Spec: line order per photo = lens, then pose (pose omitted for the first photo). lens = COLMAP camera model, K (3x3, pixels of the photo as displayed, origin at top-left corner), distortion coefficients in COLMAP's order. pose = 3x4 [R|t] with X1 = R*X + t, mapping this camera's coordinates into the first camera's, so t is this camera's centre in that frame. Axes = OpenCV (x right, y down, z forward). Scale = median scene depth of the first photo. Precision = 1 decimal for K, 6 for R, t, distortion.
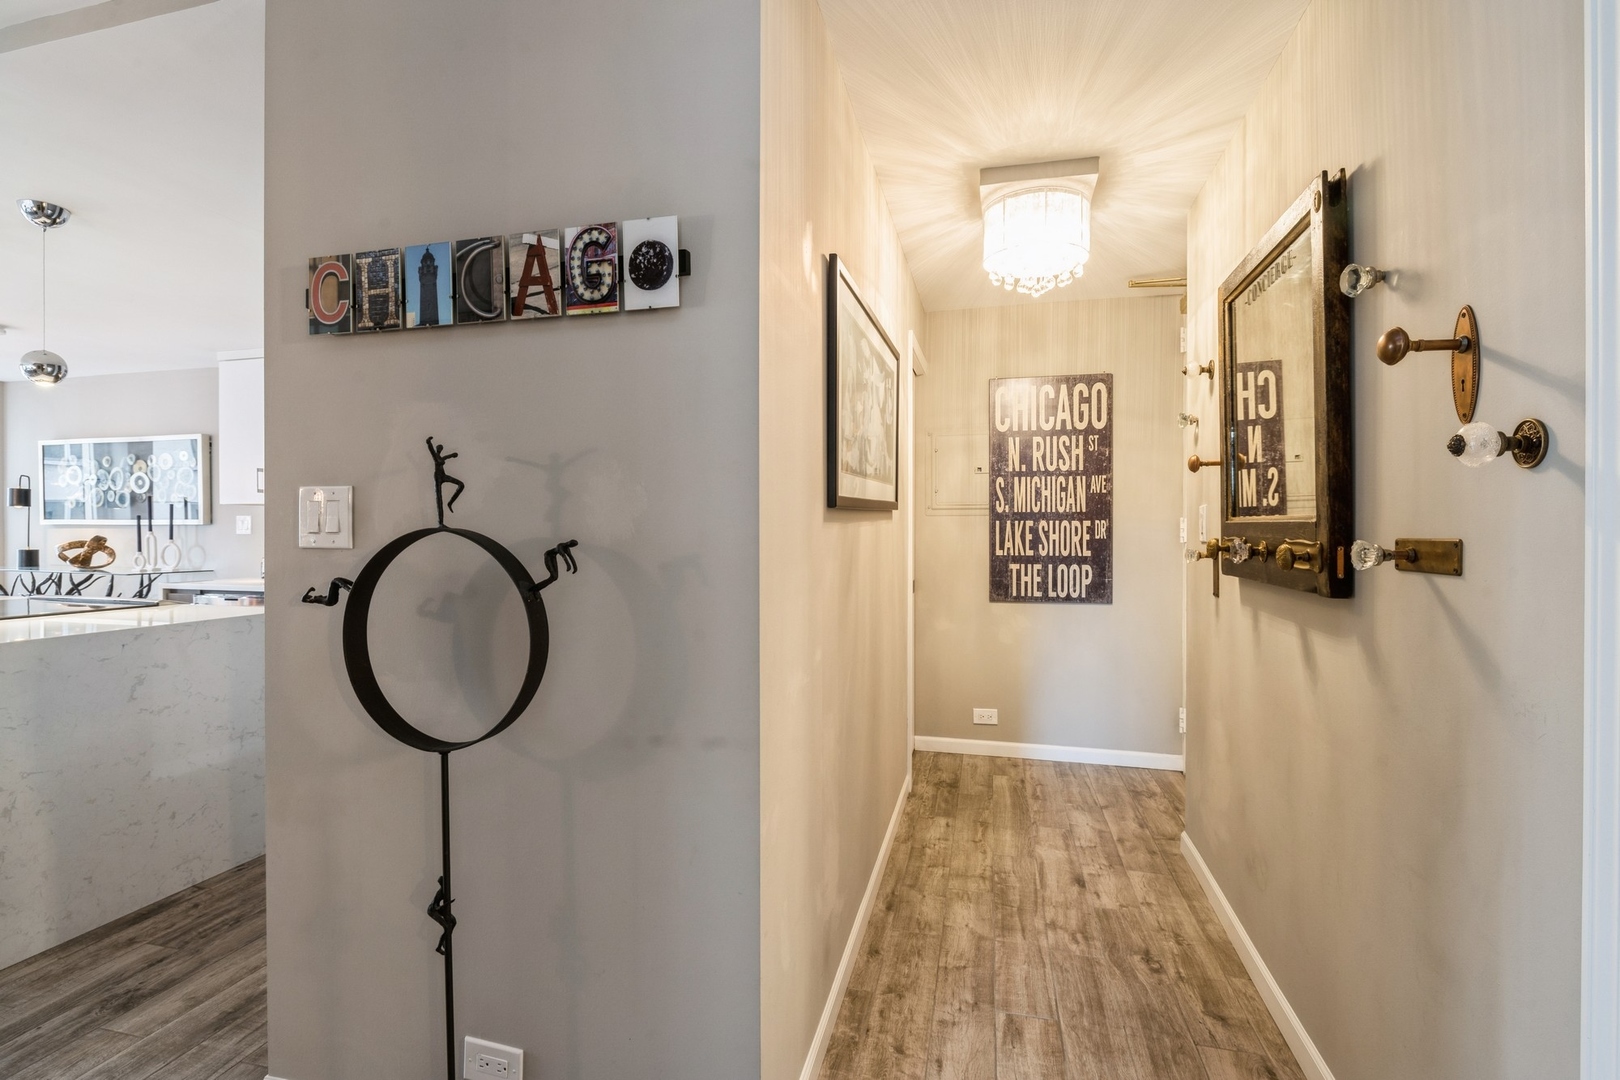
lens RADIAL K [[730.0, 0, 806.4], [0, 730.0, 535.0], [0, 0, 1]] dist [-0.004989, -0.000290]
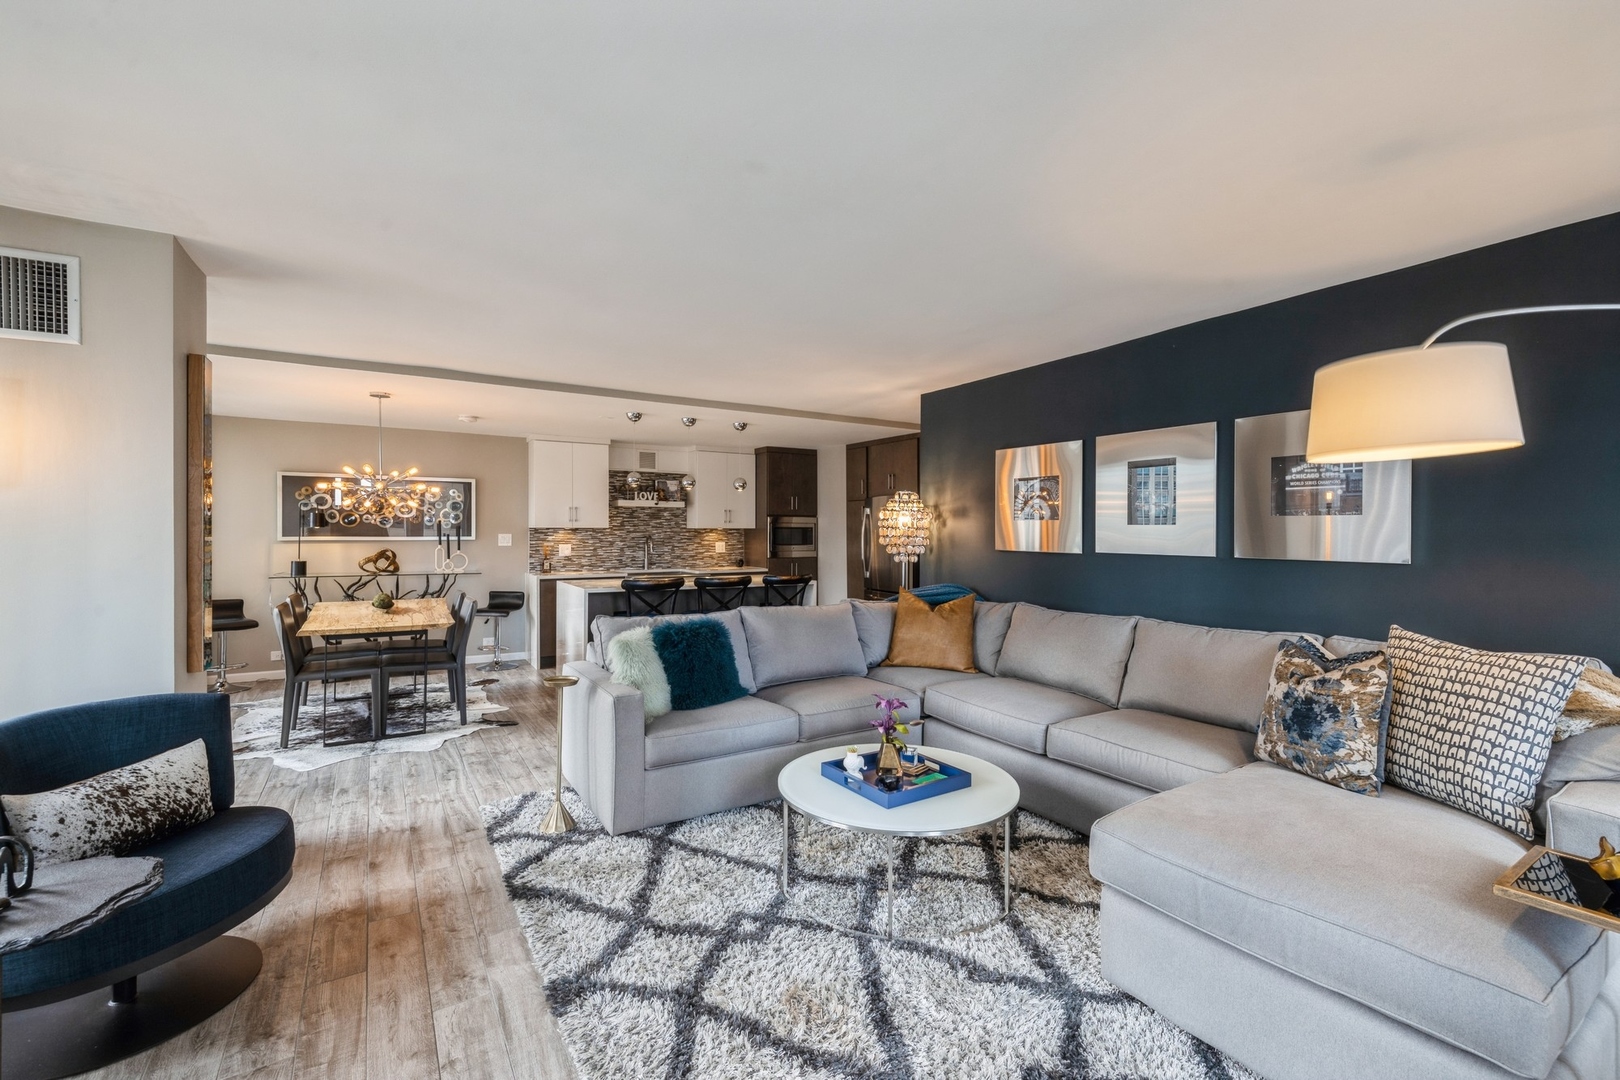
lens RADIAL K [[683.3, 0, 807.1], [0, 683.3, 532.3], [0, 0, 1]] dist [0.001426, -0.000162]
pose [[0.689039, -0.001061, 0.724723, -1.389852], [0.003016, 0.999994, -0.001404, -0.026087], [-0.724718, 0.003153, 0.689039, -0.460129]]
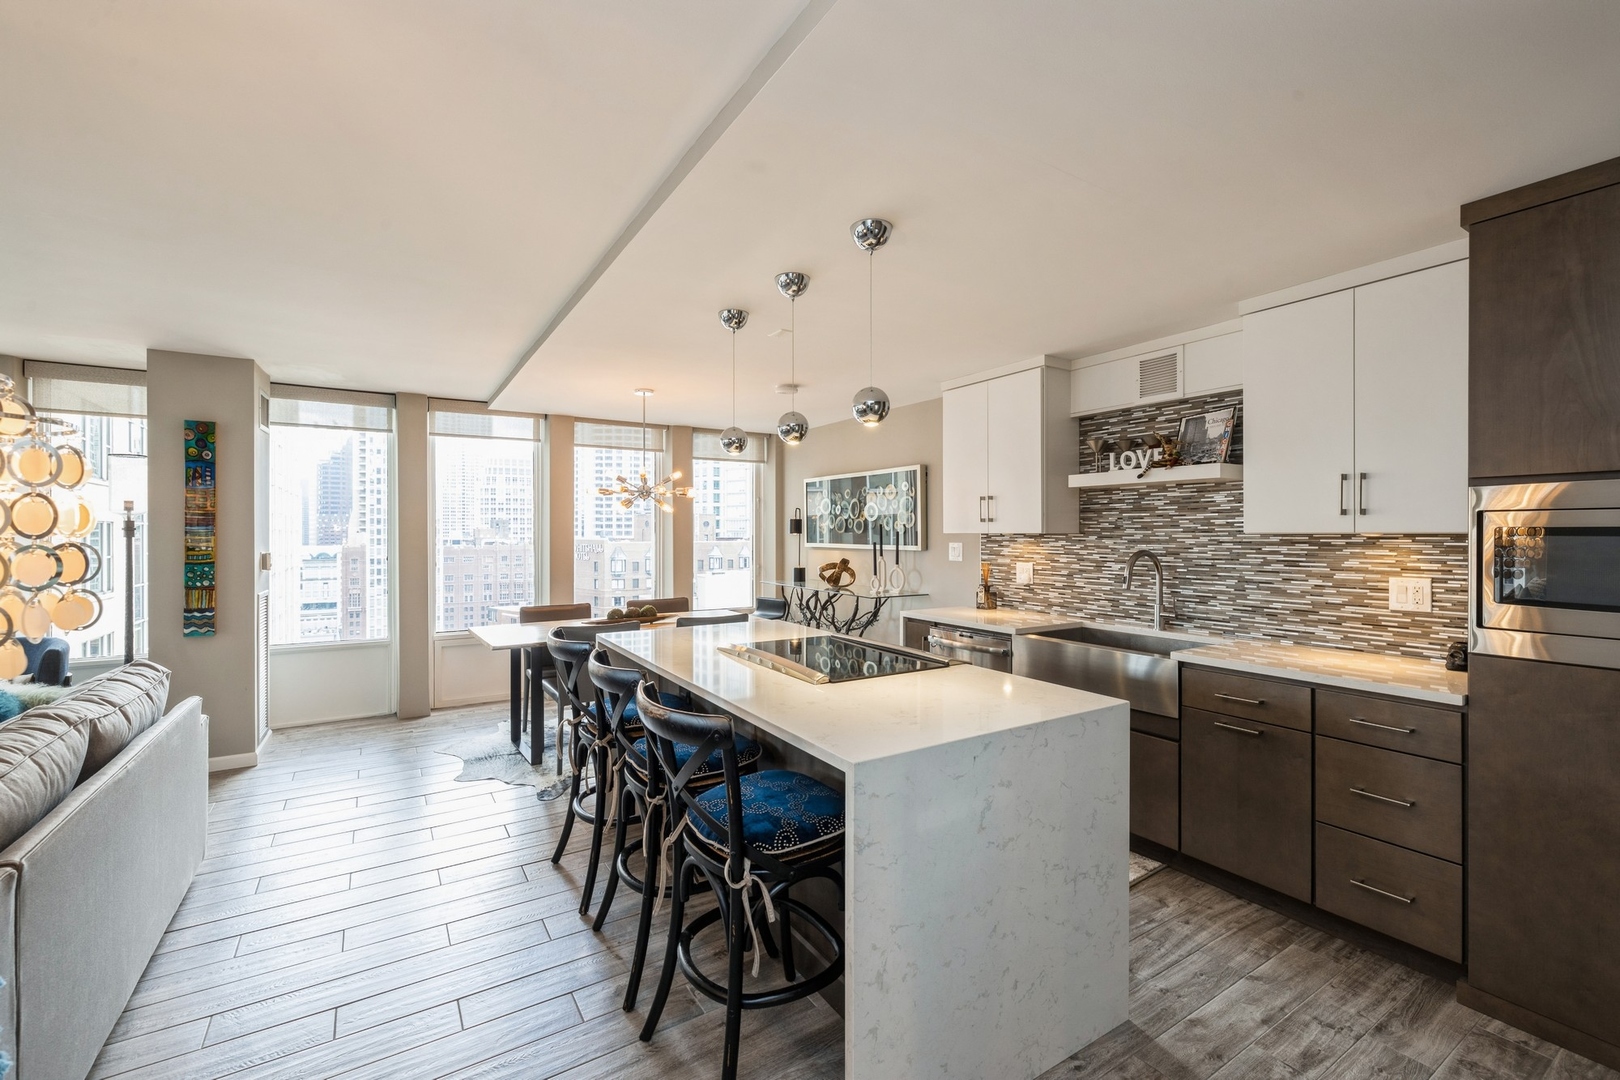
lens RADIAL K [[683.3, 0, 810.0], [0, 683.3, 532.7], [0, 0, 1]] dist [0.001426, -0.000162]
pose [[0.727673, -0.001724, -0.685922, -0.271624], [-0.001668, 0.999989, -0.004283, -0.036302], [0.685922, 0.004261, 0.727663, 0.172365]]
